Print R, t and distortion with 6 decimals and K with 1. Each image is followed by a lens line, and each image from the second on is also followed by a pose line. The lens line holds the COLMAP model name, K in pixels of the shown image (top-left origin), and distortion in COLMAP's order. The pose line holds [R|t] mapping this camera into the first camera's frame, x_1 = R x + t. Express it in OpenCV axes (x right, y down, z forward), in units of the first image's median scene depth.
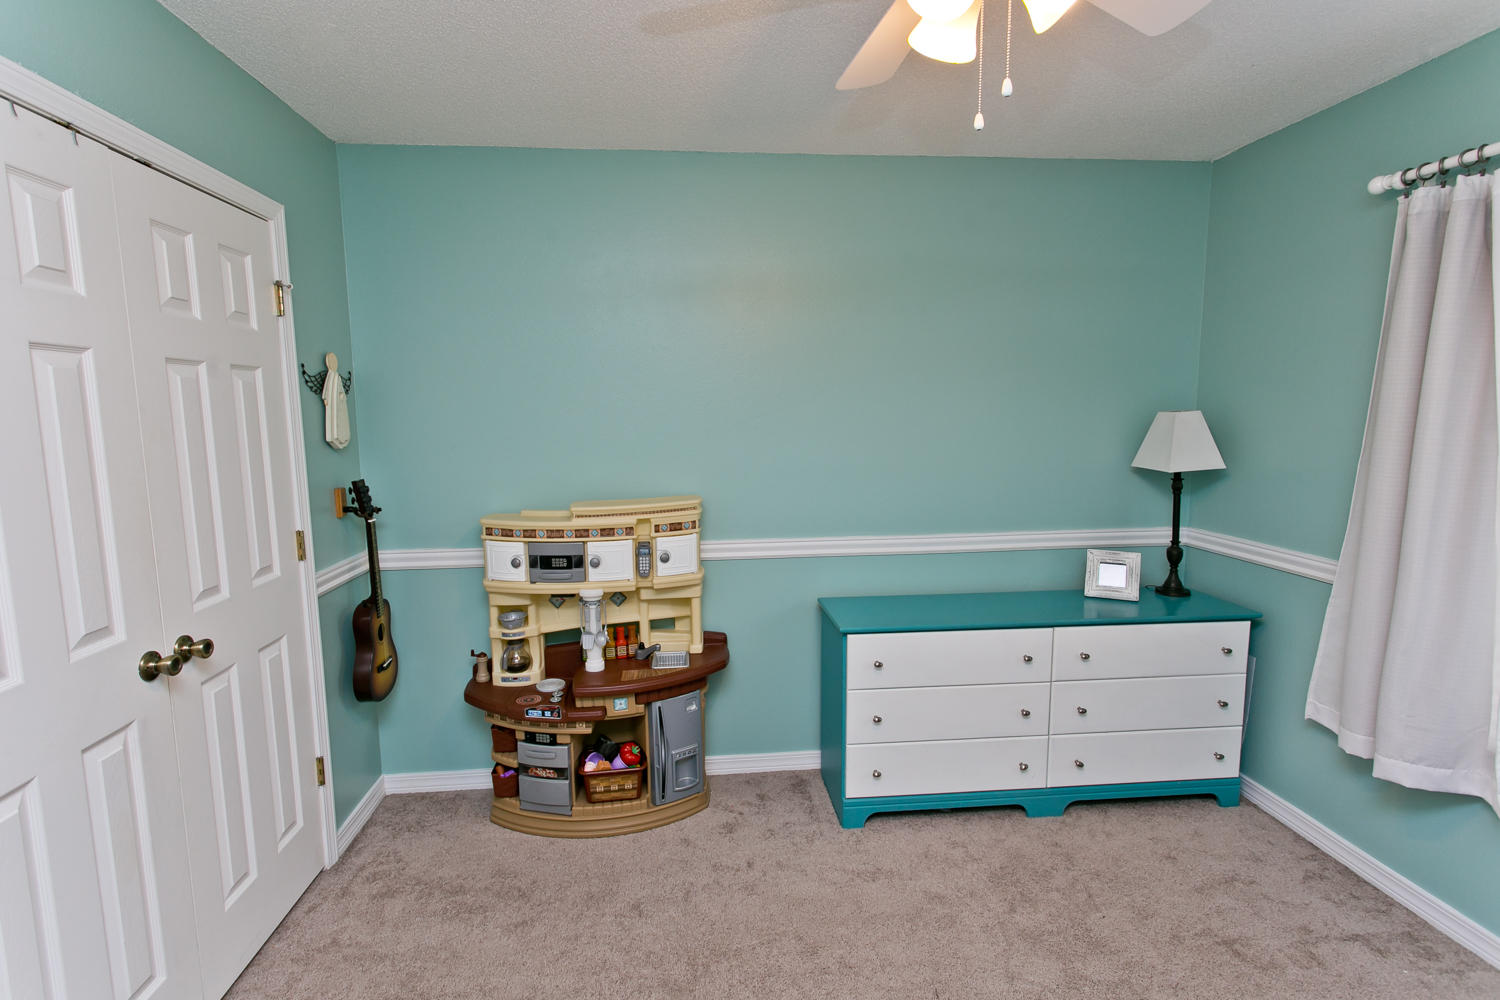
lens RADIAL K [[731.9, 0, 744.8], [0, 731.9, 503.8], [0, 0, 1]] dist [0.003713, 0.002092]
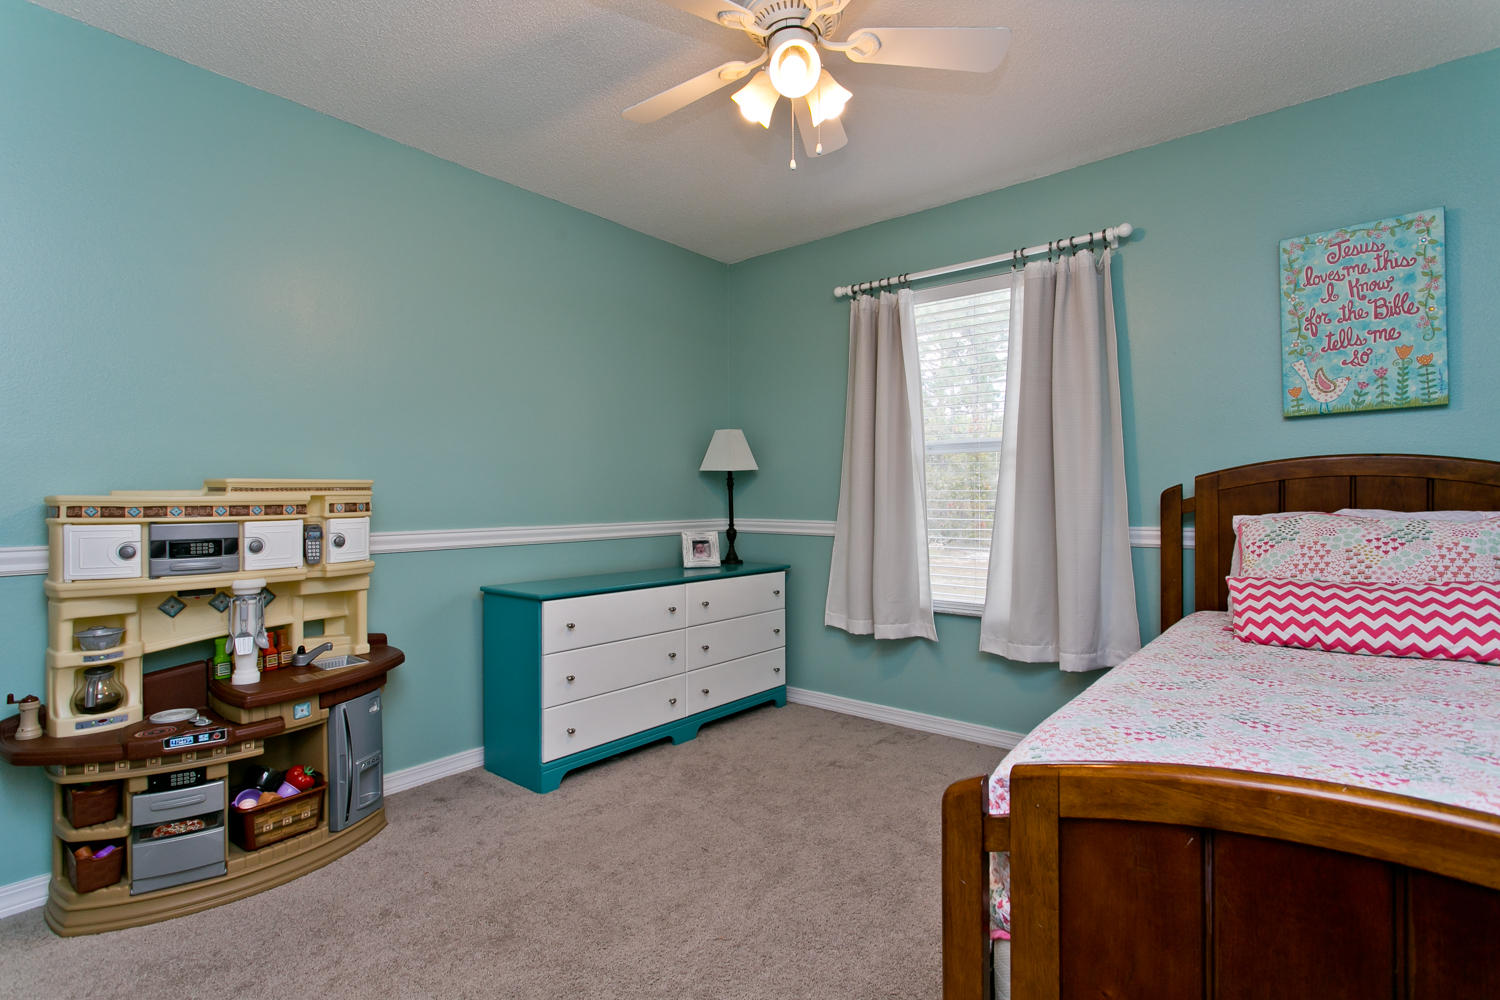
lens RADIAL K [[731.9, 0, 746.4], [0, 731.9, 498.0], [0, 0, 1]] dist [0.003713, 0.002092]
pose [[0.705184, 0.009216, 0.708964, -0.396386], [0.087334, 0.991172, -0.099752, 0.155254], [-0.703625, 0.132260, 0.698154, 0.019853]]
